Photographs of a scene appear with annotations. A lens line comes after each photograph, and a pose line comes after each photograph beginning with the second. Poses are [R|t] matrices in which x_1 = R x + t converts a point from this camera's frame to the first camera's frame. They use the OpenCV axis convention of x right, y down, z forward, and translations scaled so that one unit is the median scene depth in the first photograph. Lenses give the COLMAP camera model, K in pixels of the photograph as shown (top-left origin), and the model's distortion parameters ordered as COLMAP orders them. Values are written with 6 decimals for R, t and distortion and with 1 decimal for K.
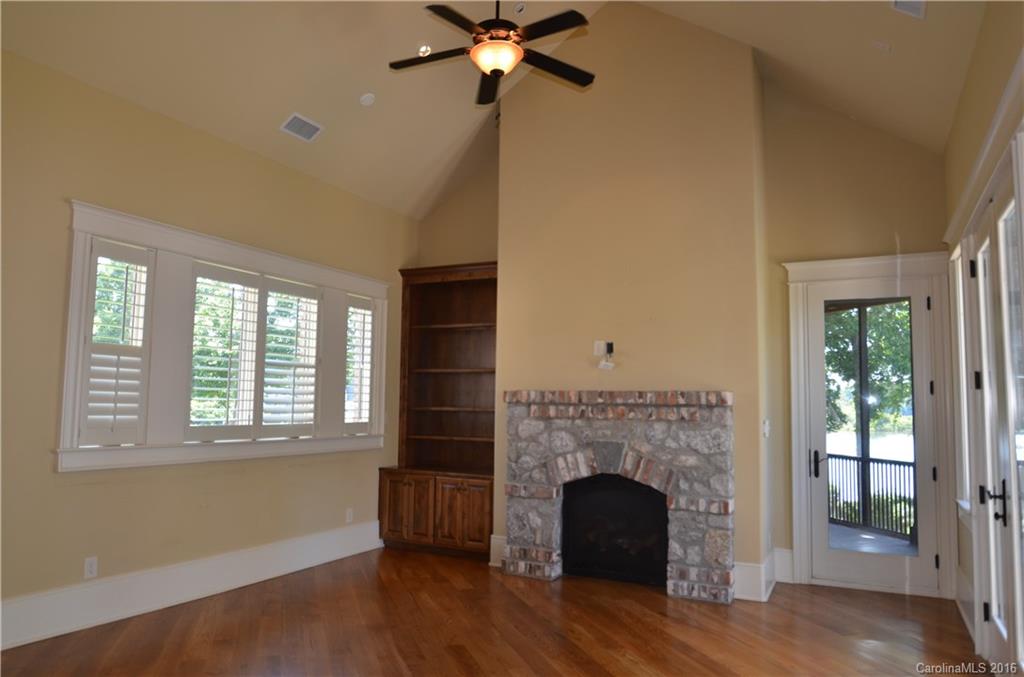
lens RADIAL K [[708.9, 0, 511.4], [0, 708.9, 339.8], [0, 0, 1]] dist [-0.020223, -0.006234]
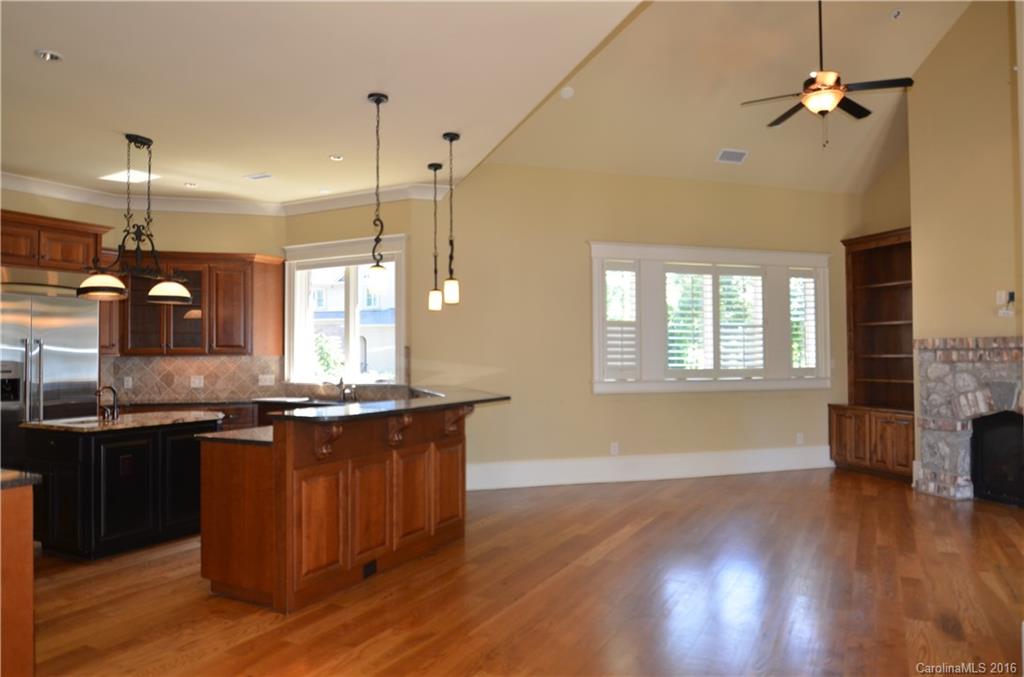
lens RADIAL K [[708.9, 0, 512.0], [0, 708.9, 338.7], [0, 0, 1]] dist [-0.020223, -0.006234]
pose [[0.708129, -0.034237, -0.705253, 0.346405], [0.078284, 0.996473, 0.030228, -0.017023], [0.701730, -0.076616, 0.708311, -0.301014]]
